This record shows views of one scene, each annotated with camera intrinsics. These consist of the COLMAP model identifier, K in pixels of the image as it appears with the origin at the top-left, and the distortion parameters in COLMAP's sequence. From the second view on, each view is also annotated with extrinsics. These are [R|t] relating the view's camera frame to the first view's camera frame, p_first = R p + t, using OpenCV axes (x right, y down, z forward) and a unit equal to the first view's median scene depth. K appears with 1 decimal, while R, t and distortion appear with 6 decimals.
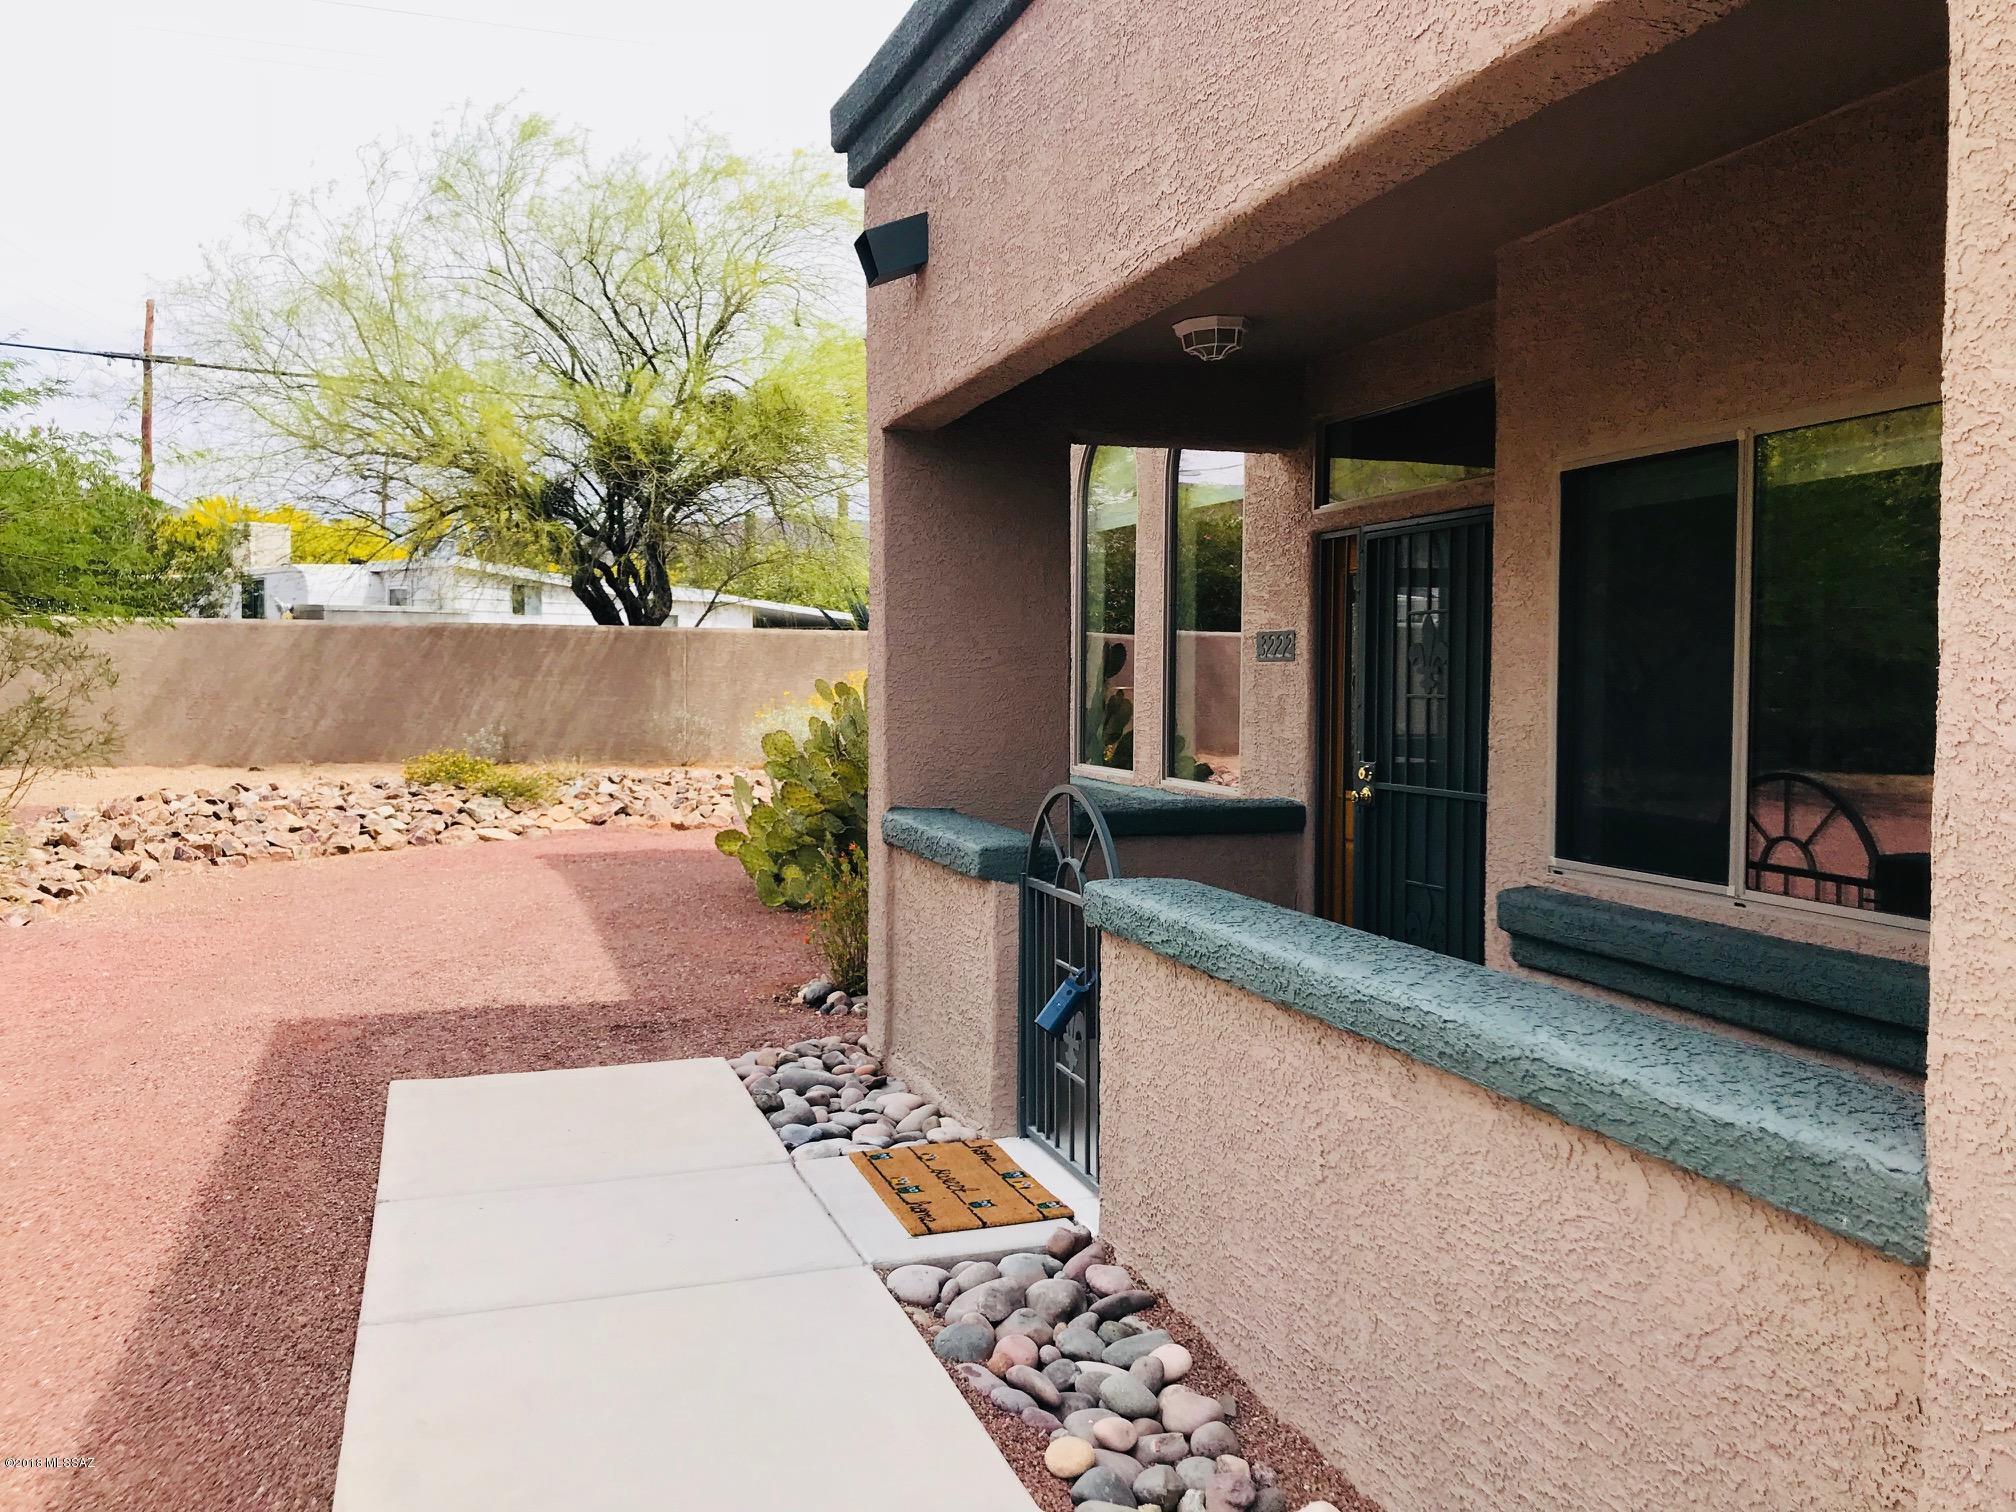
lens RADIAL K [[1651.6, 0, 999.6], [0, 1651.6, 744.6], [0, 0, 1]] dist [0.090429, -0.161747]
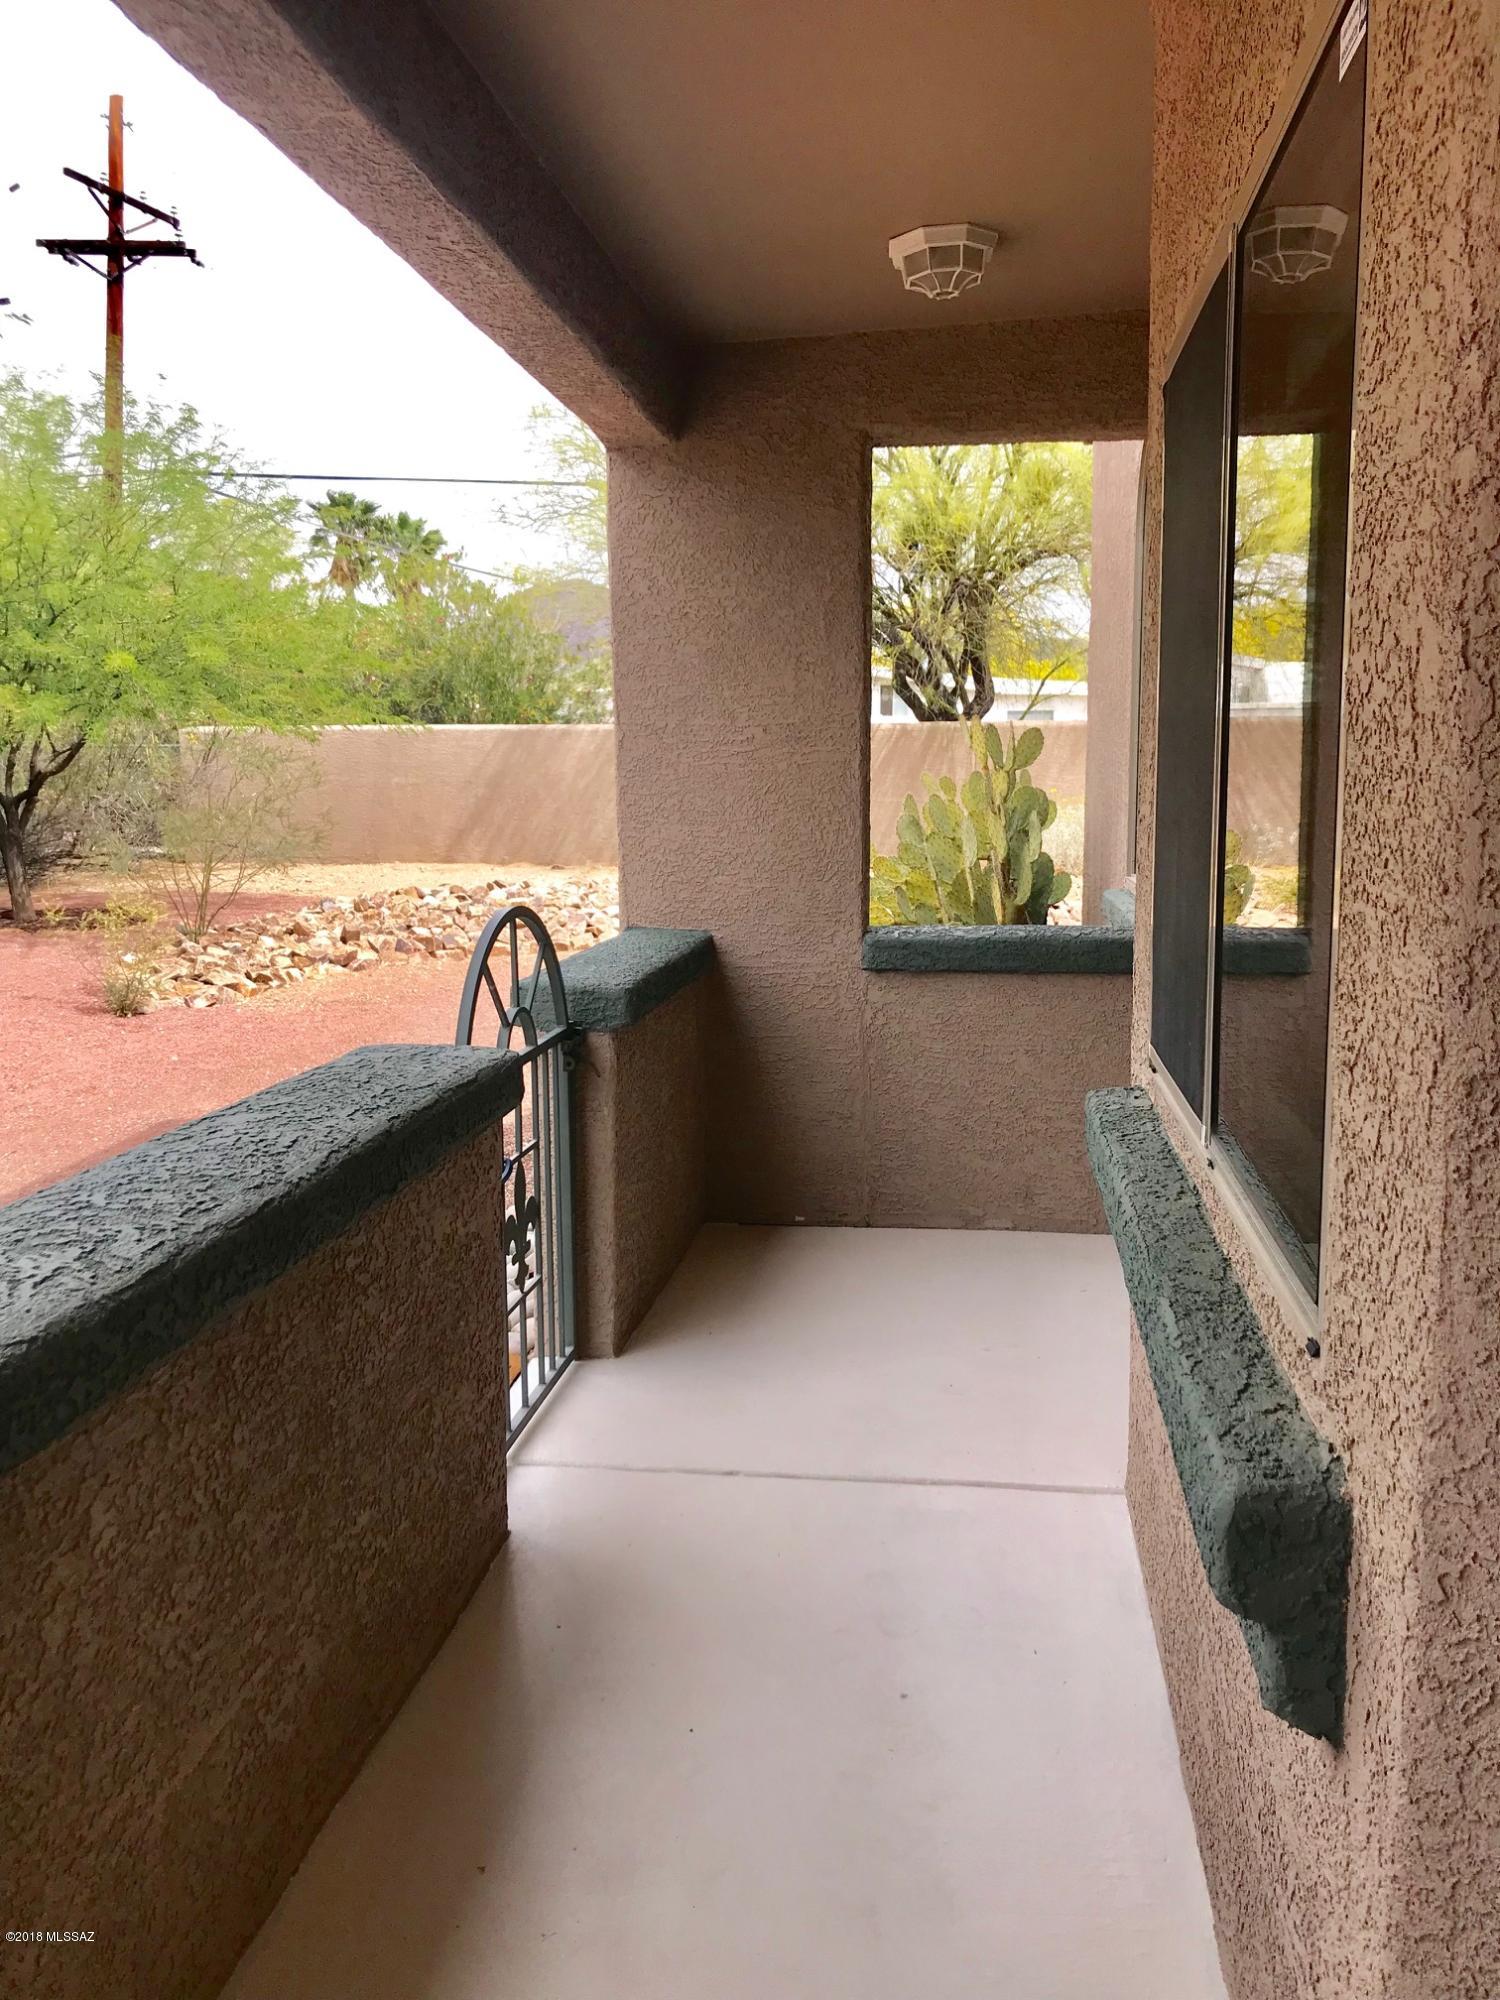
lens RADIAL K [[1645.7, 0, 763.9], [0, 1645.7, 997.8], [0, 0, 1]] dist [0.040654, -0.045953]
pose [[0.901447, 0.049624, -0.430035, 0.383636], [-0.010653, 0.995650, 0.092563, -0.003372], [0.432758, -0.078860, 0.898055, 0.337455]]
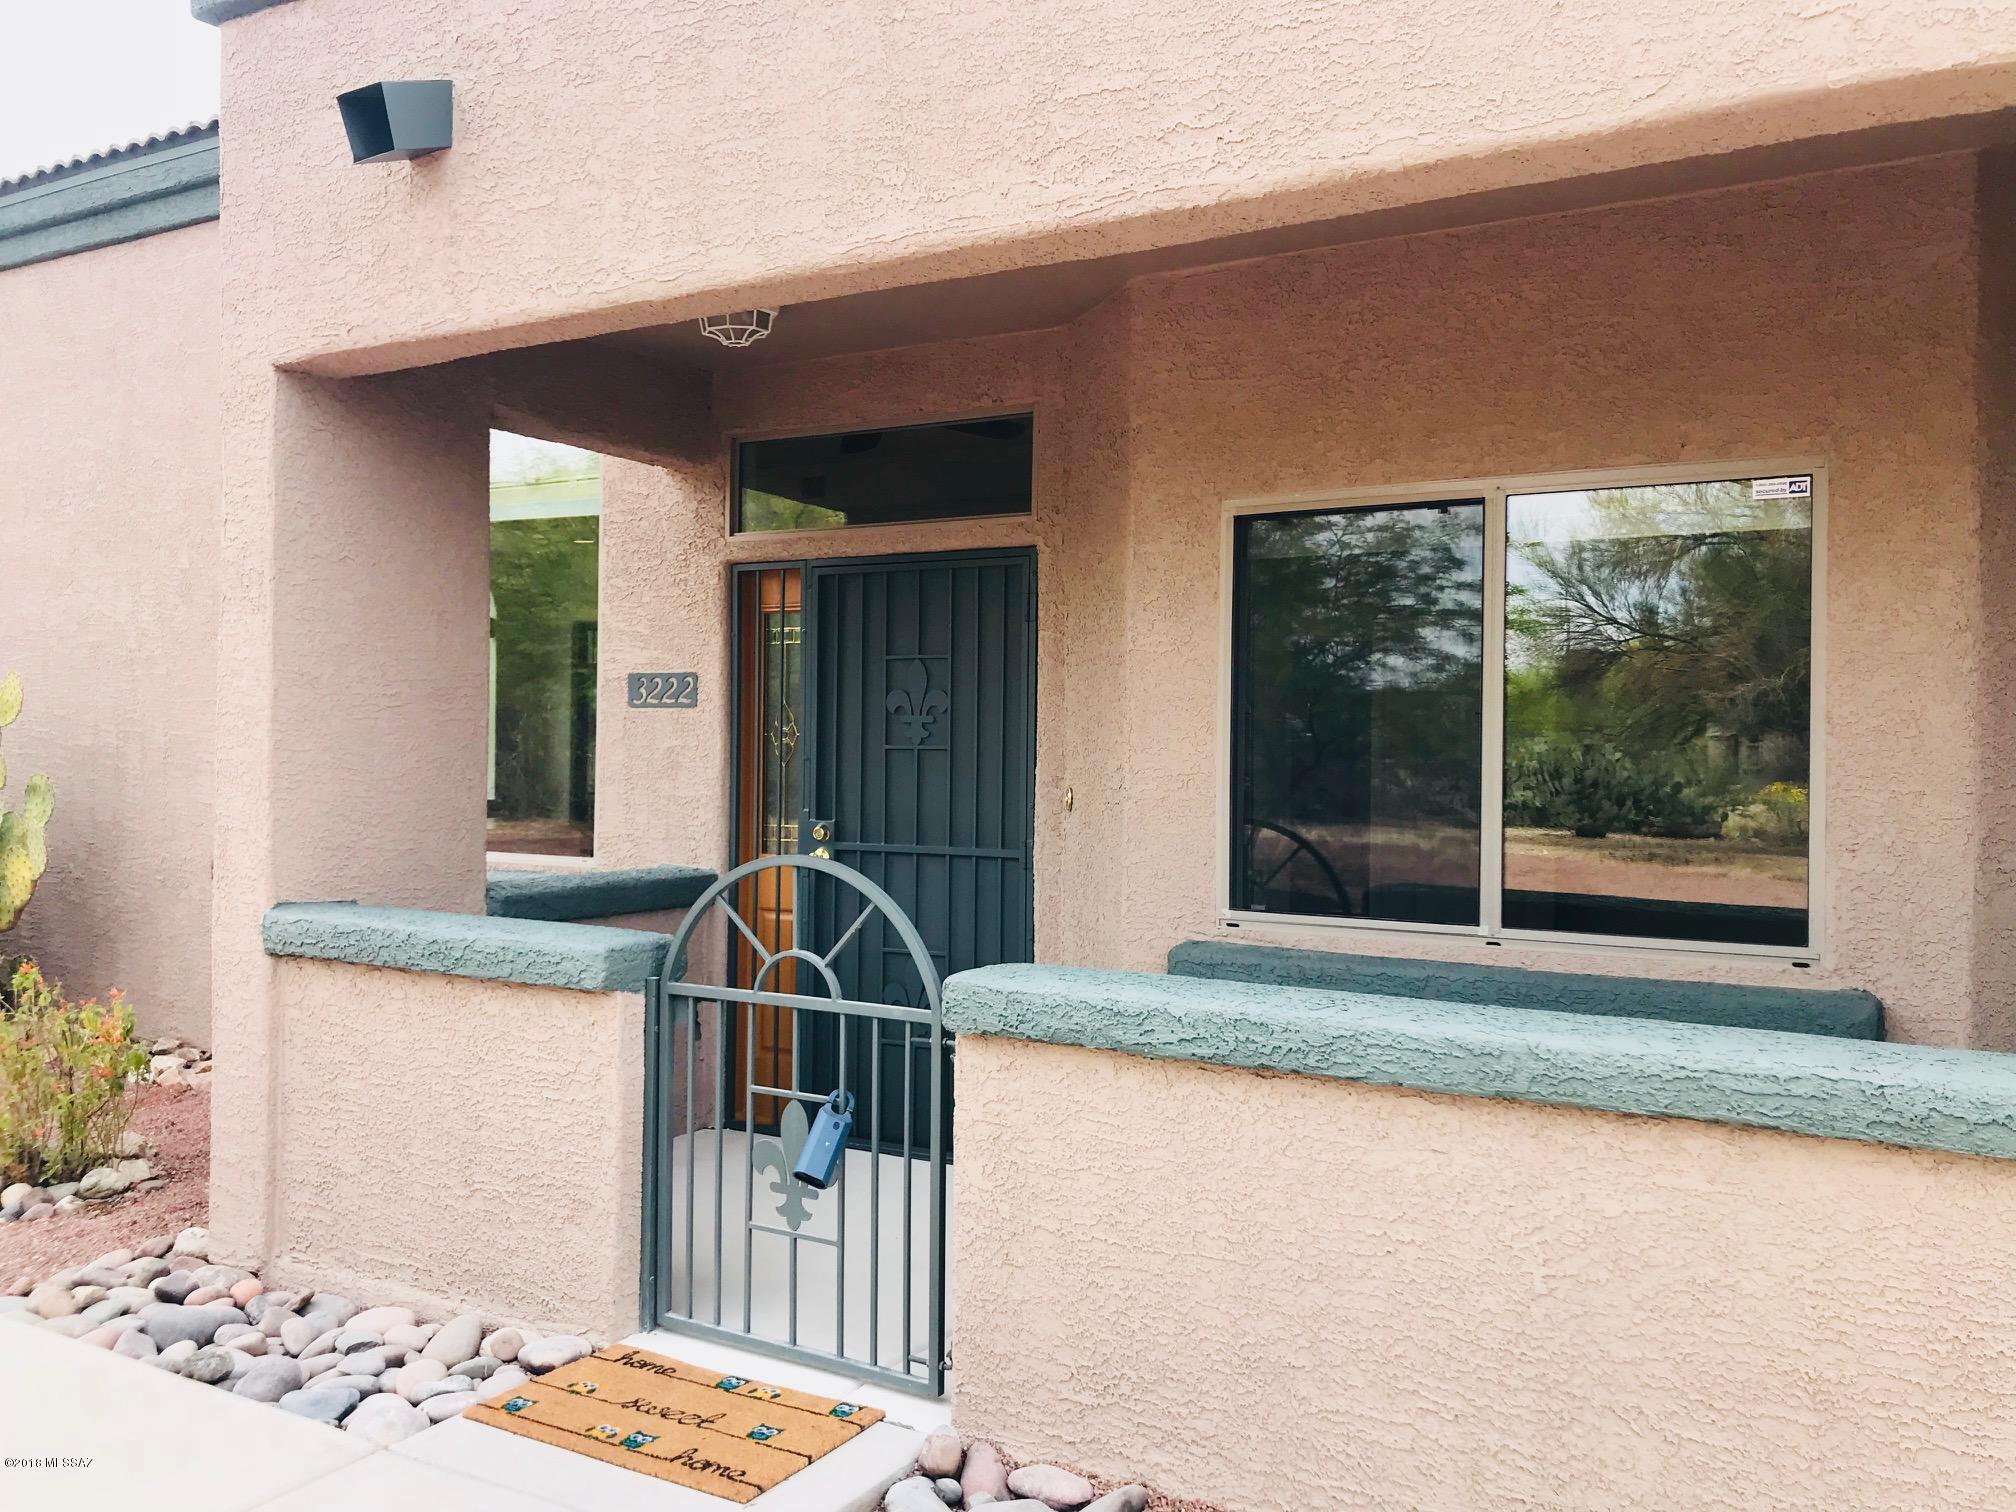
lens RADIAL K [[1658.9, 0, 993.0], [0, 1658.9, 742.9], [0, 0, 1]] dist [0.040654, -0.045953]
pose [[0.755576, 0.006067, 0.655033, -0.335476], [0.019714, 0.999294, -0.031996, -0.001167], [-0.654764, 0.037089, 0.754923, 0.295774]]
